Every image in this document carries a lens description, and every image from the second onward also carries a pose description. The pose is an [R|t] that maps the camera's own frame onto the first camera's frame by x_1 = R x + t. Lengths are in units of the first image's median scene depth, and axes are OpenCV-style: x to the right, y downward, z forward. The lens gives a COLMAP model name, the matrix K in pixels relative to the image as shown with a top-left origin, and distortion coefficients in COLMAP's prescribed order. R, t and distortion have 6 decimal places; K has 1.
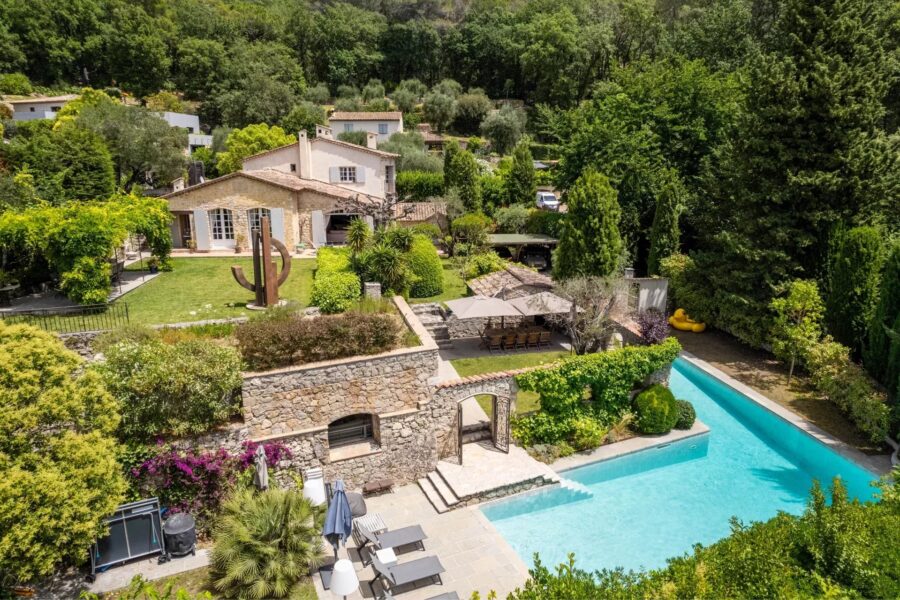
lens RADIAL K [[574.5, 0, 454.4], [0, 574.5, 301.6], [0, 0, 1]] dist [-0.078192, 0.068462]
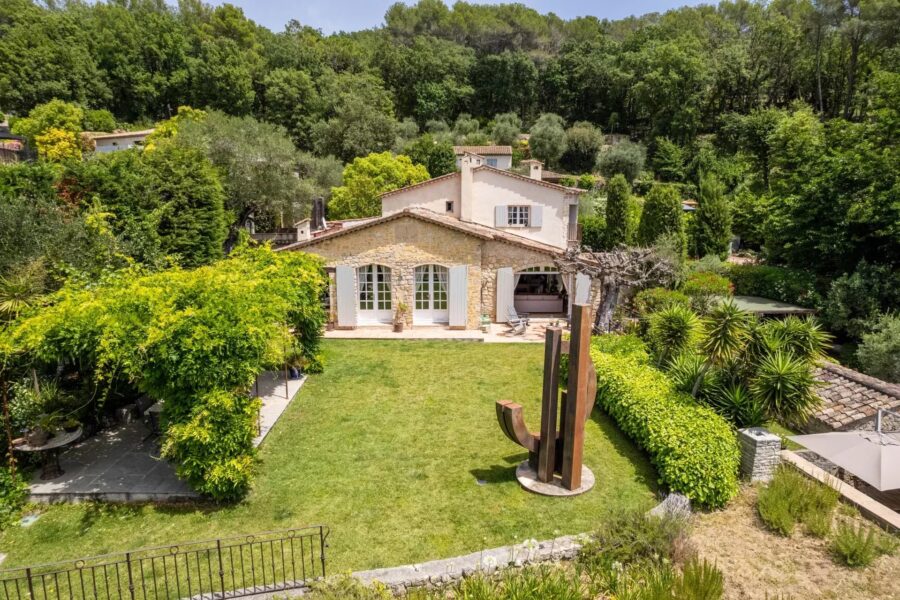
lens RADIAL K [[574.5, 0, 454.4], [0, 574.5, 301.6], [0, 0, 1]] dist [-0.078192, 0.068462]
pose [[0.996336, 0.015159, -0.084166, -0.205434], [-0.021008, 0.997392, -0.069052, -0.059760], [0.082900, 0.070567, 0.994056, 0.266705]]
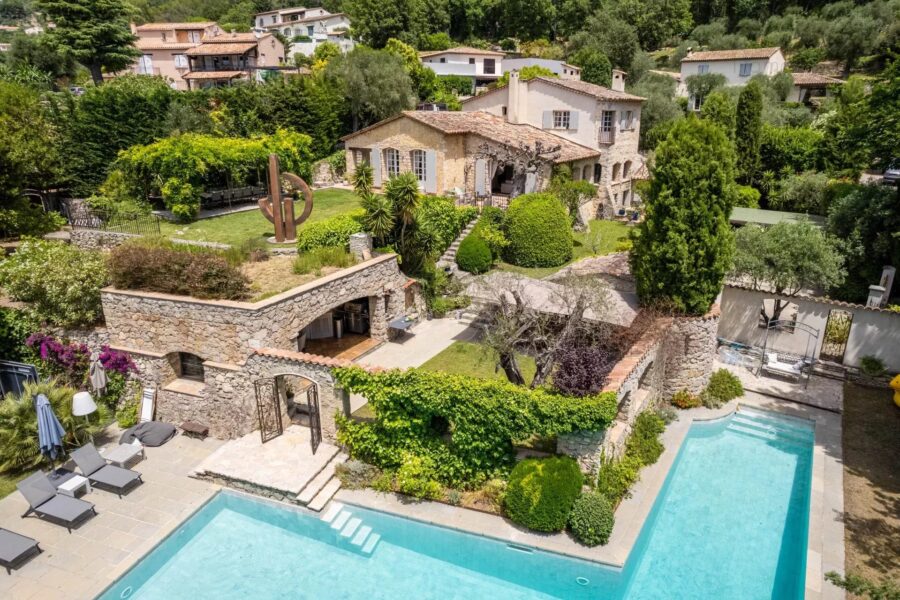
lens RADIAL K [[574.5, 0, 454.4], [0, 574.5, 301.6], [0, 0, 1]] dist [-0.078192, 0.068462]
pose [[0.727688, 0.222448, -0.648835, 0.327623], [-0.168864, 0.974936, 0.144864, -0.047451], [0.664797, 0.004149, 0.747012, 0.231172]]
